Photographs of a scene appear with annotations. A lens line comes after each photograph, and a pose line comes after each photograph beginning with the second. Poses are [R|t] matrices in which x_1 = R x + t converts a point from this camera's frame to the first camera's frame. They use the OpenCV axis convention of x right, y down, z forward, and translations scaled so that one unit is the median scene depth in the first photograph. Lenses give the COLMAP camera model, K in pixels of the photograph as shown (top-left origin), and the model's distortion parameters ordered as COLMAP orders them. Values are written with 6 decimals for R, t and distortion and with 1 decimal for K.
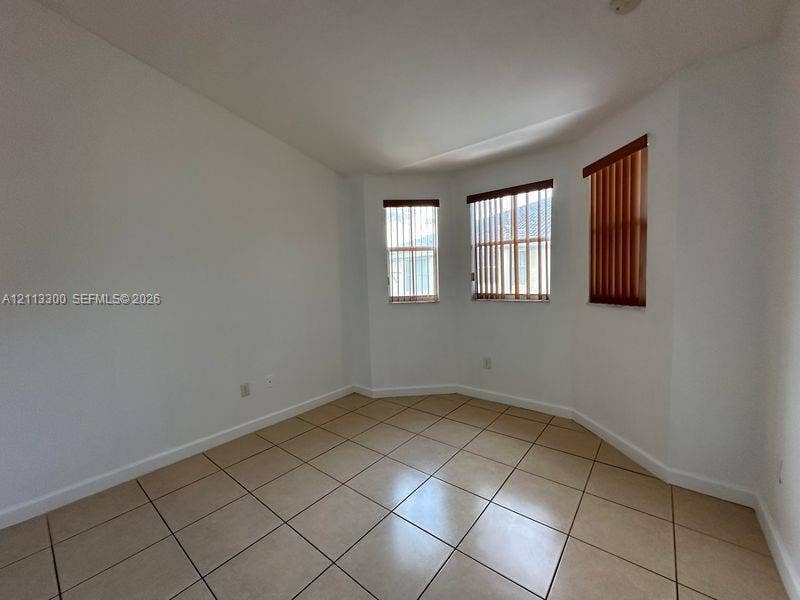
lens RADIAL K [[317.5, 0, 399.4], [0, 317.5, 300.3], [0, 0, 1]] dist [-0.011692, 0.000190]
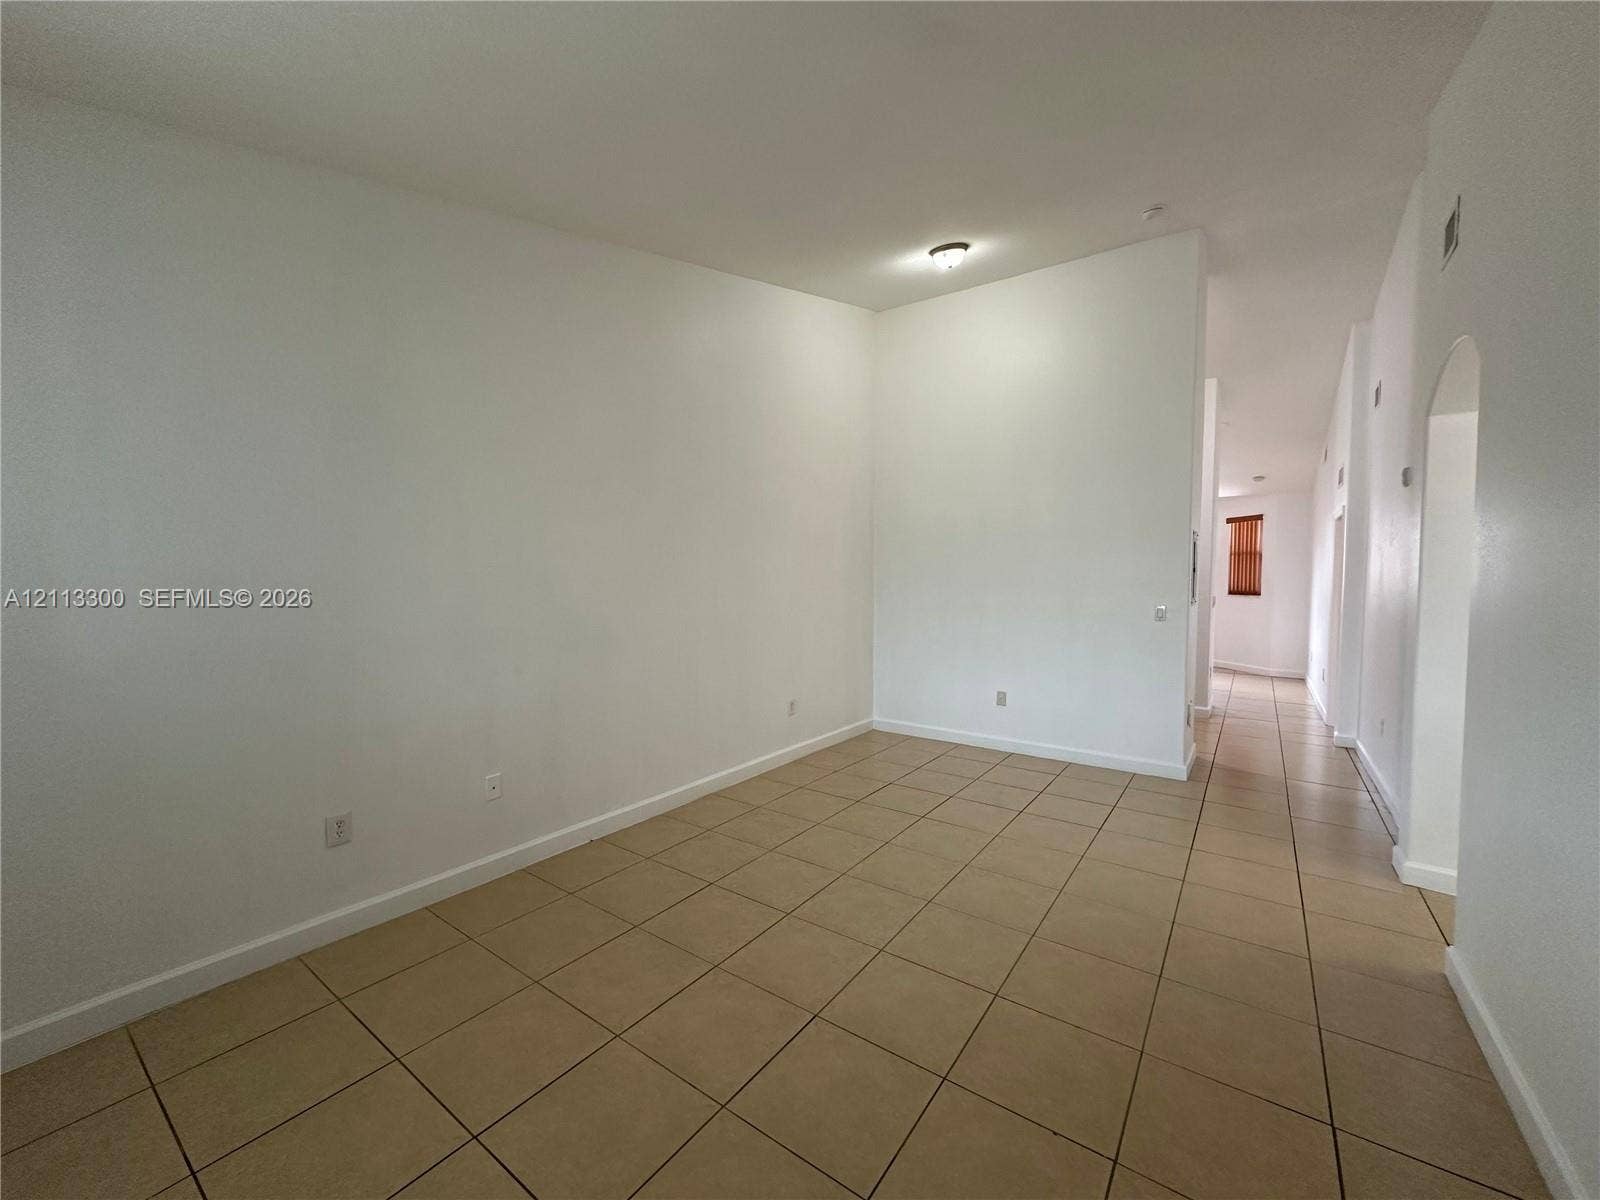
lens RADIAL K [[656.7, 0, 805.9], [0, 656.7, 604.3], [0, 0, 1]] dist [0.016628, 0.000126]
pose [[0.998739, 0.014969, 0.047923, -0.860421], [-0.014360, 0.999812, -0.013014, 0.063388], [-0.048108, 0.012309, 0.998766, -1.141053]]
